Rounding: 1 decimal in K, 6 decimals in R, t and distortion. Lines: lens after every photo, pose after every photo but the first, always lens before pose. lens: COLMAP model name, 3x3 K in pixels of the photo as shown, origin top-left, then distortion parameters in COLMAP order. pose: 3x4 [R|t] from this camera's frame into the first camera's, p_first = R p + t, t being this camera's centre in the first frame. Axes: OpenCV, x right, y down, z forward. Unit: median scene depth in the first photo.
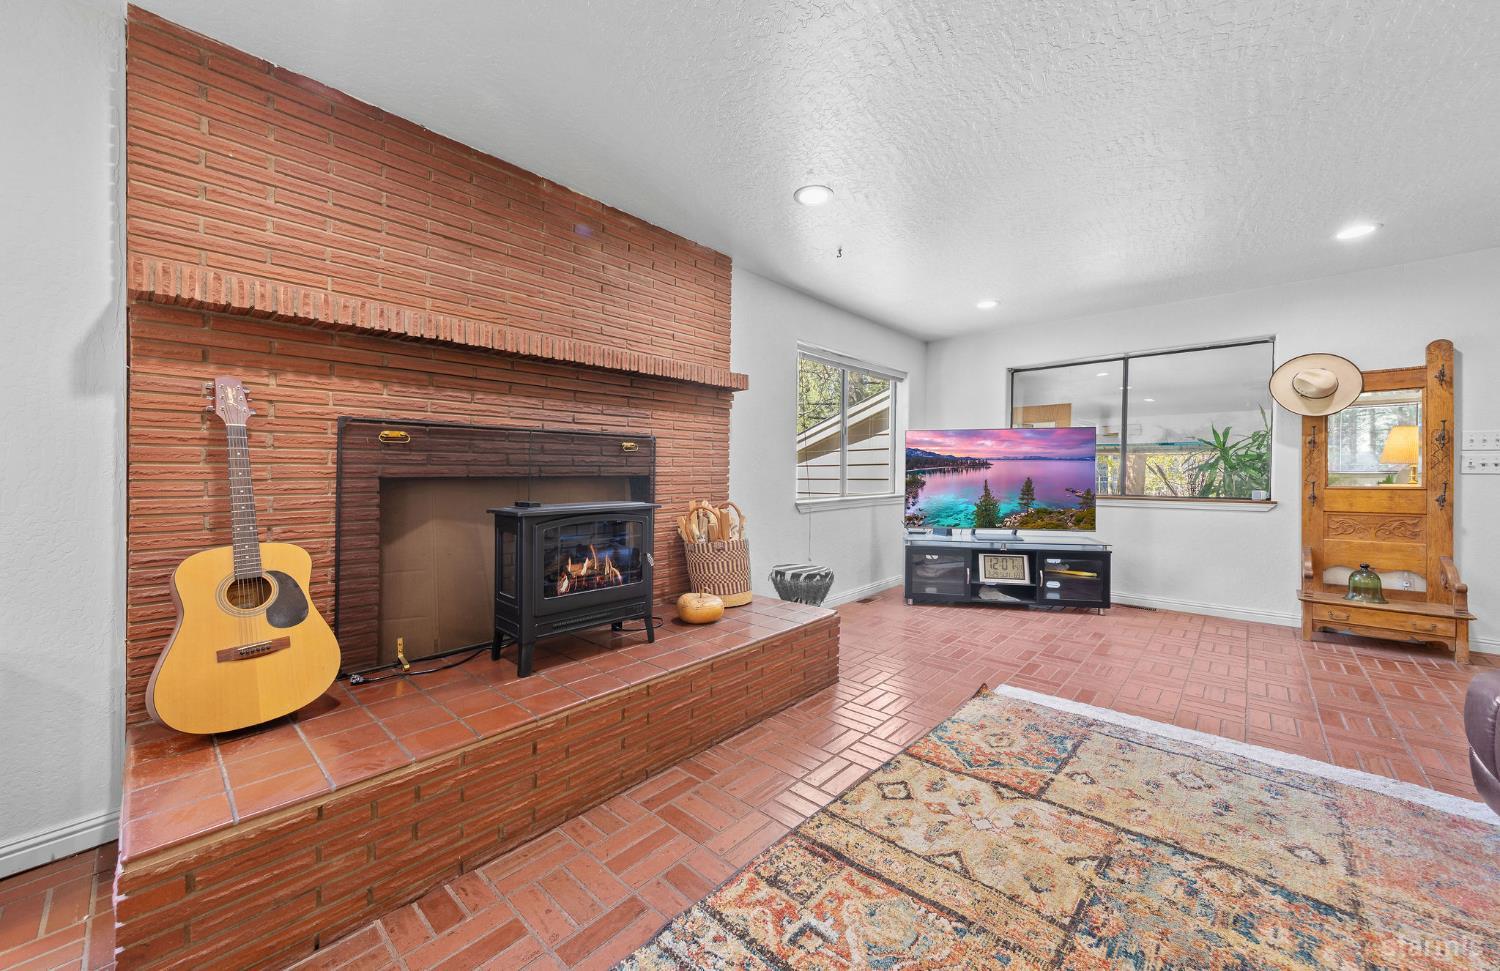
lens RADIAL K [[555.0, 0, 751.3], [0, 555.0, 478.1], [0, 0, 1]] dist [0.001874, -0.000226]
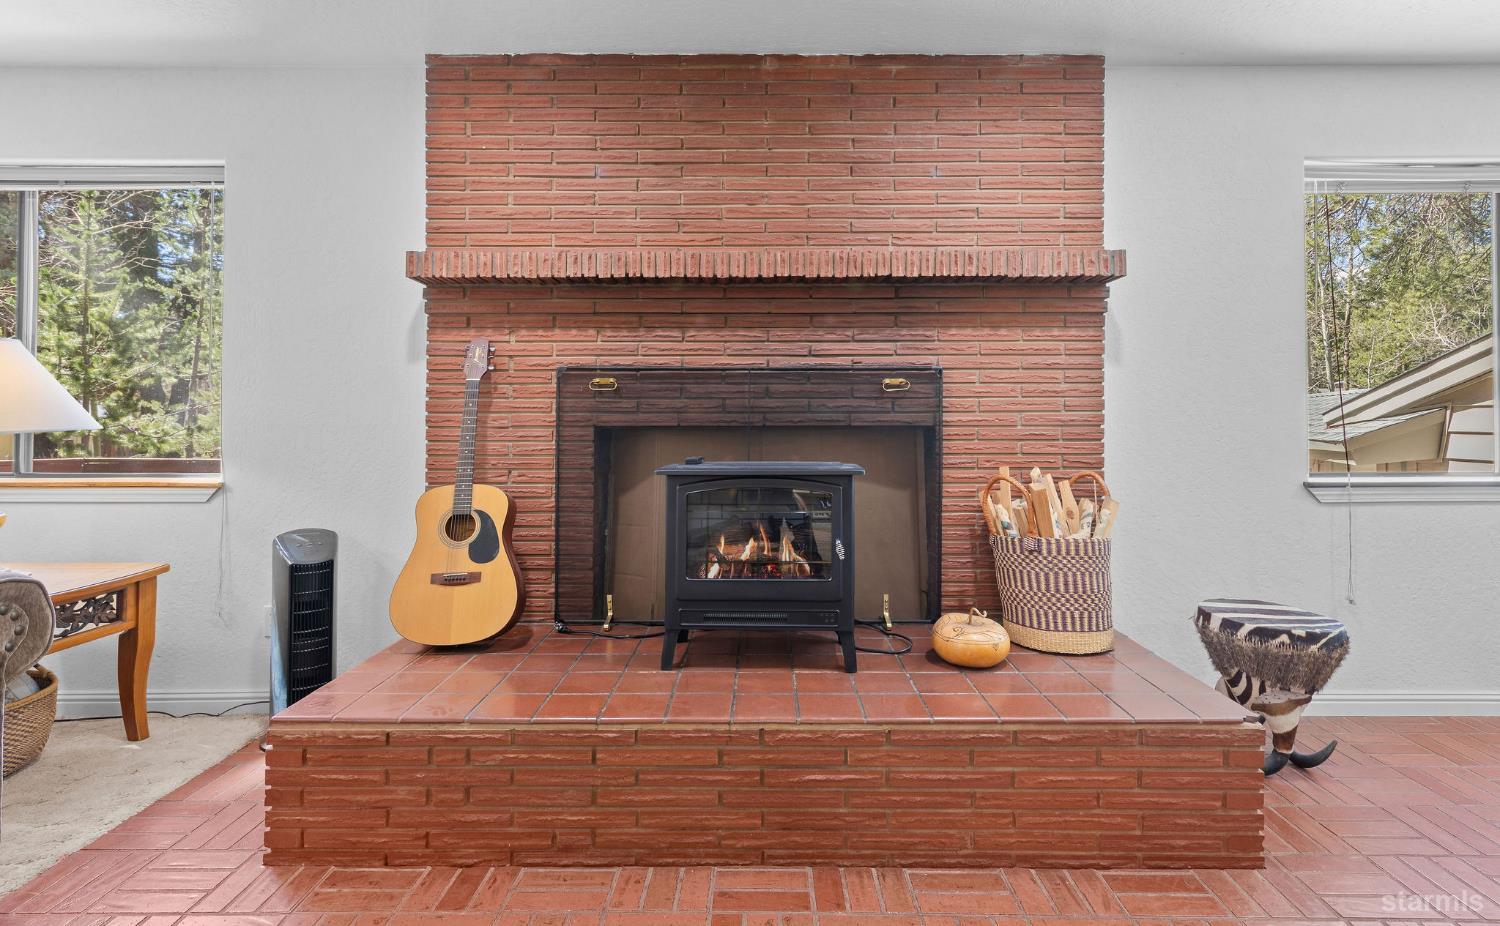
lens RADIAL K [[718.0, 0, 766.5], [0, 718.0, 407.1], [0, 0, 1]] dist [0.003065, 0.001506]
pose [[0.661099, -0.008799, -0.750247, 0.439535], [-0.008590, 0.999777, -0.019295, -0.011537], [0.750250, 0.019200, 0.660876, 0.354821]]
